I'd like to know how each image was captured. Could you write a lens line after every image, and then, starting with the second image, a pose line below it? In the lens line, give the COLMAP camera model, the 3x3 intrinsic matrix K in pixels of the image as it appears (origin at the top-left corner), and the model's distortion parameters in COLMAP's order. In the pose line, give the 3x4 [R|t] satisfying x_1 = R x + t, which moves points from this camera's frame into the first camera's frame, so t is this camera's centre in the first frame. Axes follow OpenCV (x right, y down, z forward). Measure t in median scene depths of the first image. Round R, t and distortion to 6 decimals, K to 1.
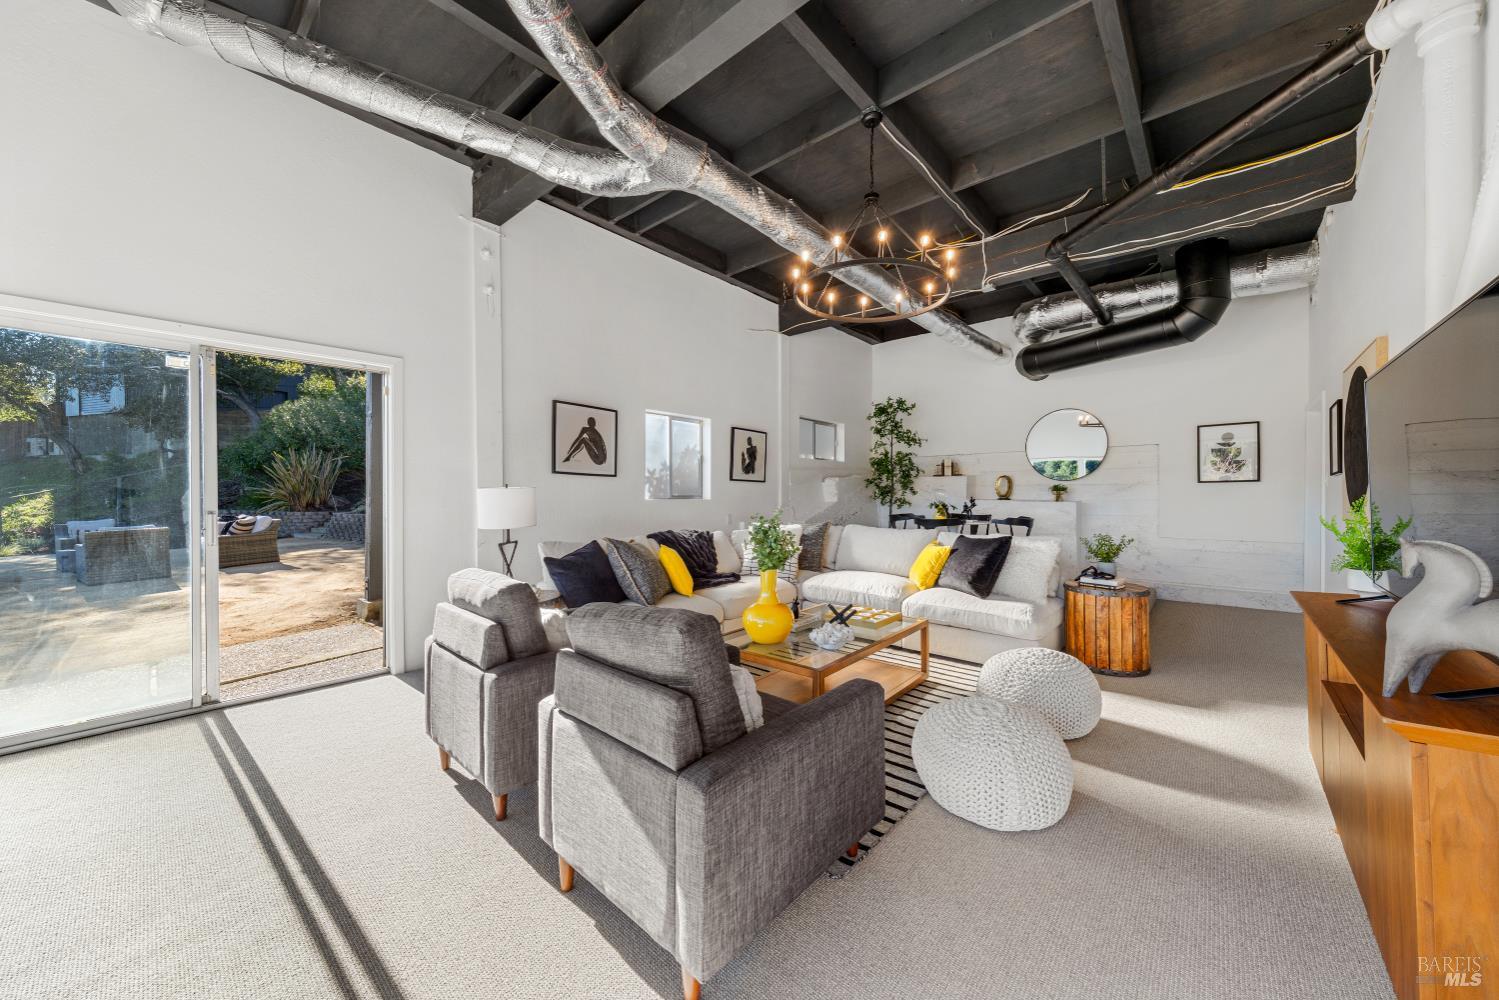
lens RADIAL K [[533.1, 0, 749.5], [0, 533.1, 500.0], [0, 0, 1]] dist [0.022391, -0.010310]
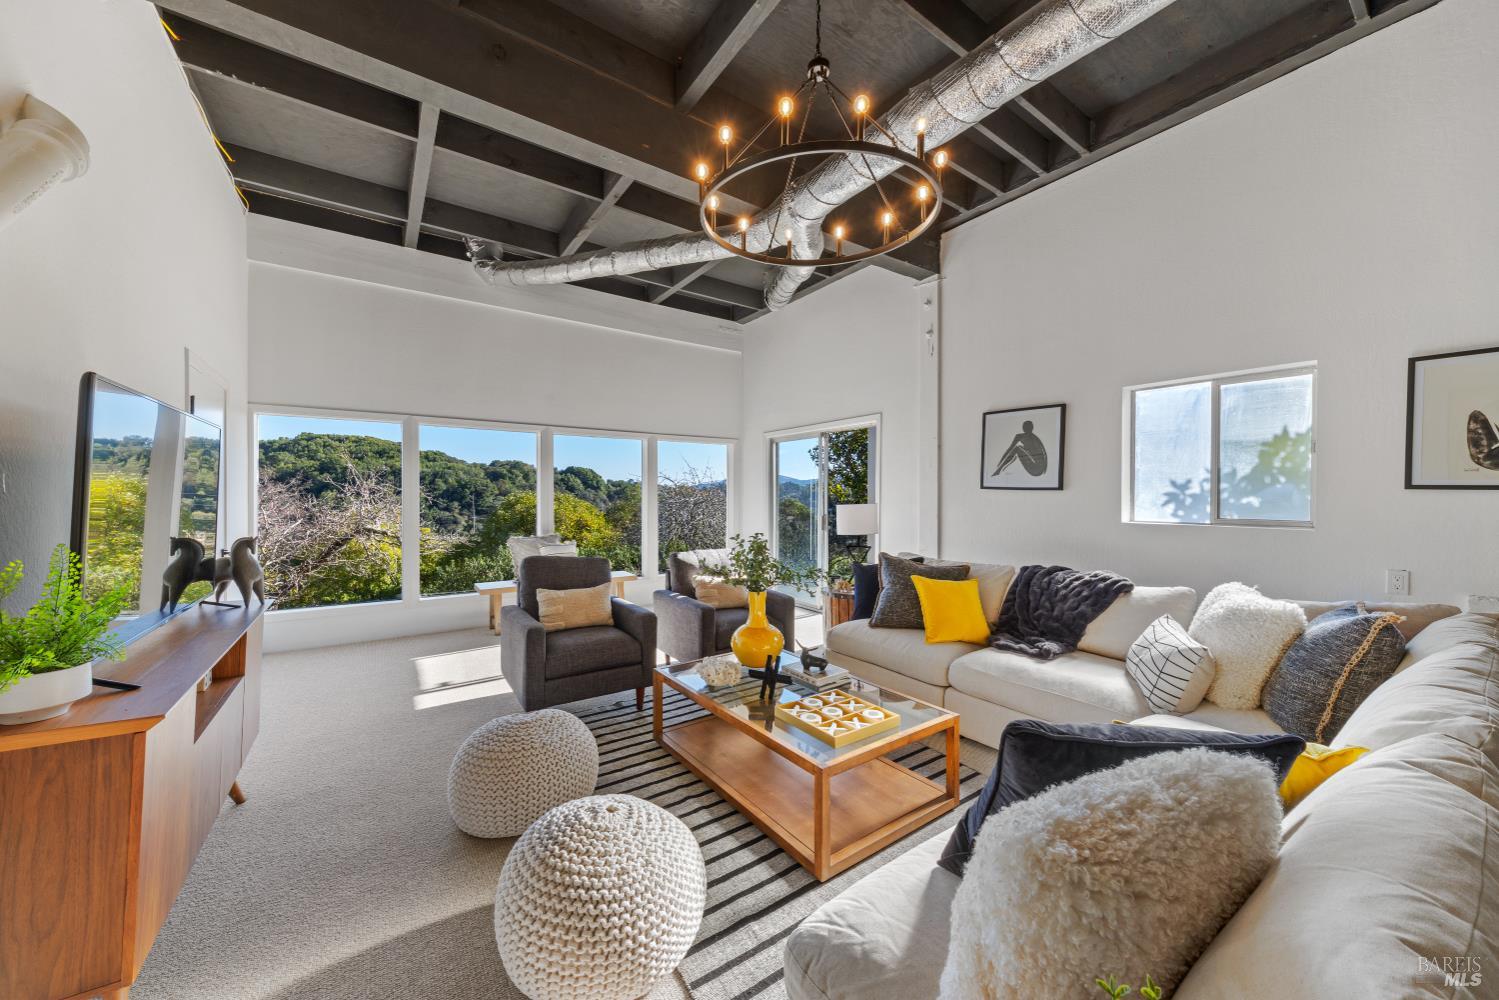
lens RADIAL K [[532.2, 0, 749.7], [0, 532.2, 497.2], [0, 0, 1]] dist [0.006286, -0.004528]
pose [[-0.247887, 0.000590, -0.968789, 0.656482], [-0.012560, 0.999914, 0.003822, -0.033339], [0.968708, 0.013115, -0.247858, 0.811437]]
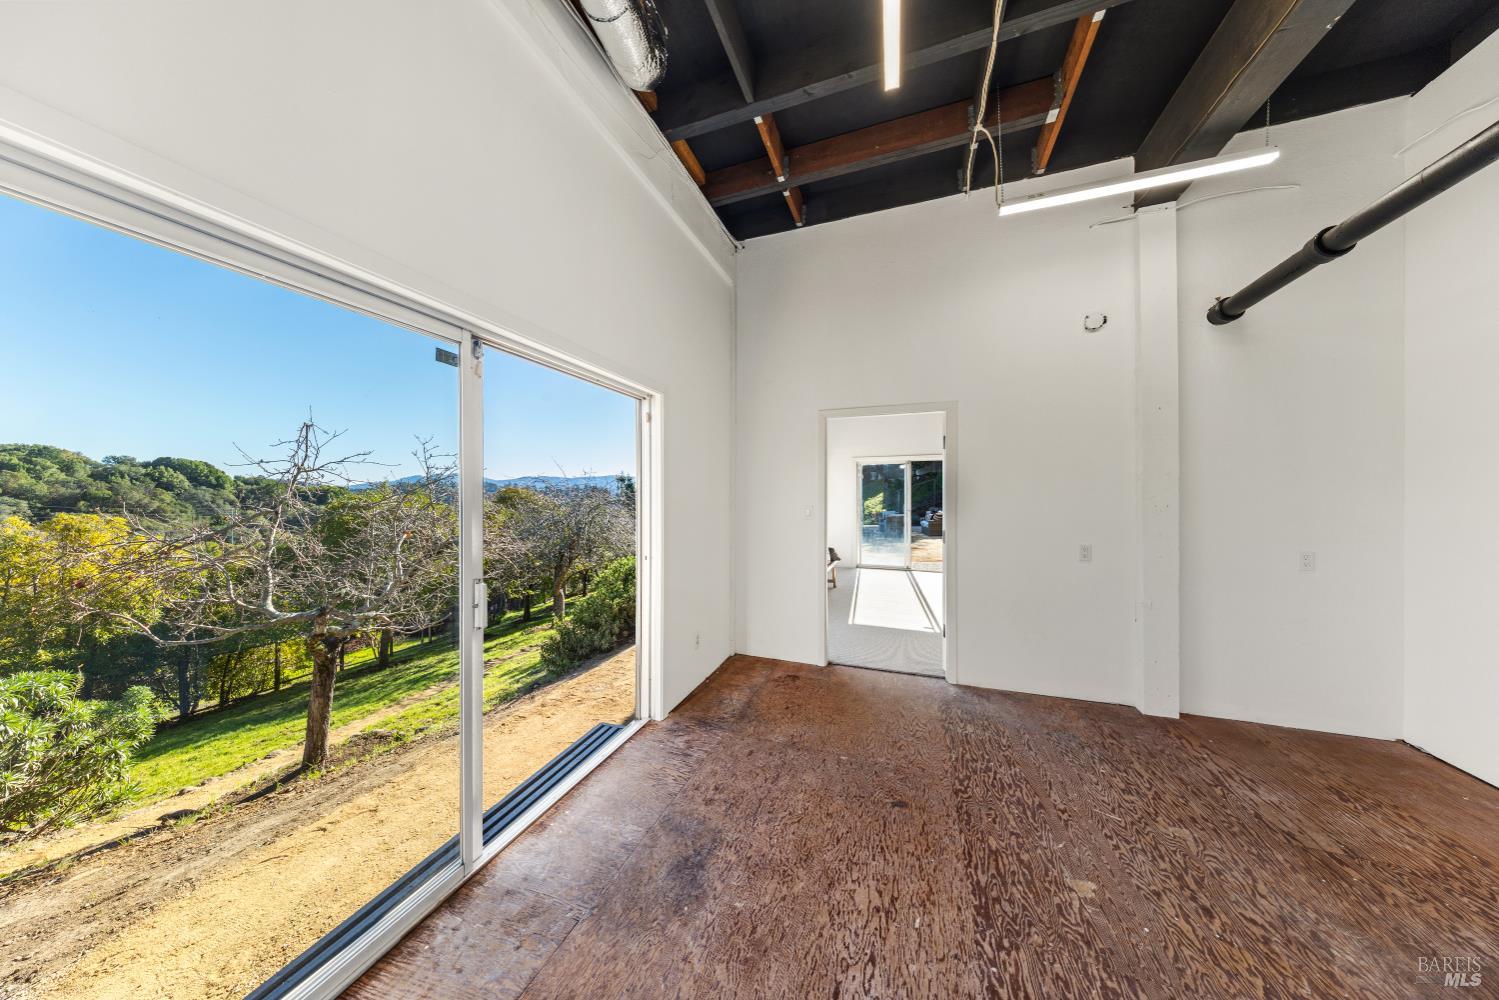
lens RADIAL K [[441.2, 0, 742.7], [0, 441.2, 498.5], [0, 0, 1]] dist [0.001730, -0.000021]
pose [[0.348136, 0.004731, -0.937432, 0.755015], [-0.011027, 0.999939, 0.000951, -0.034080], [0.937379, 0.010006, 0.348166, -0.568398]]
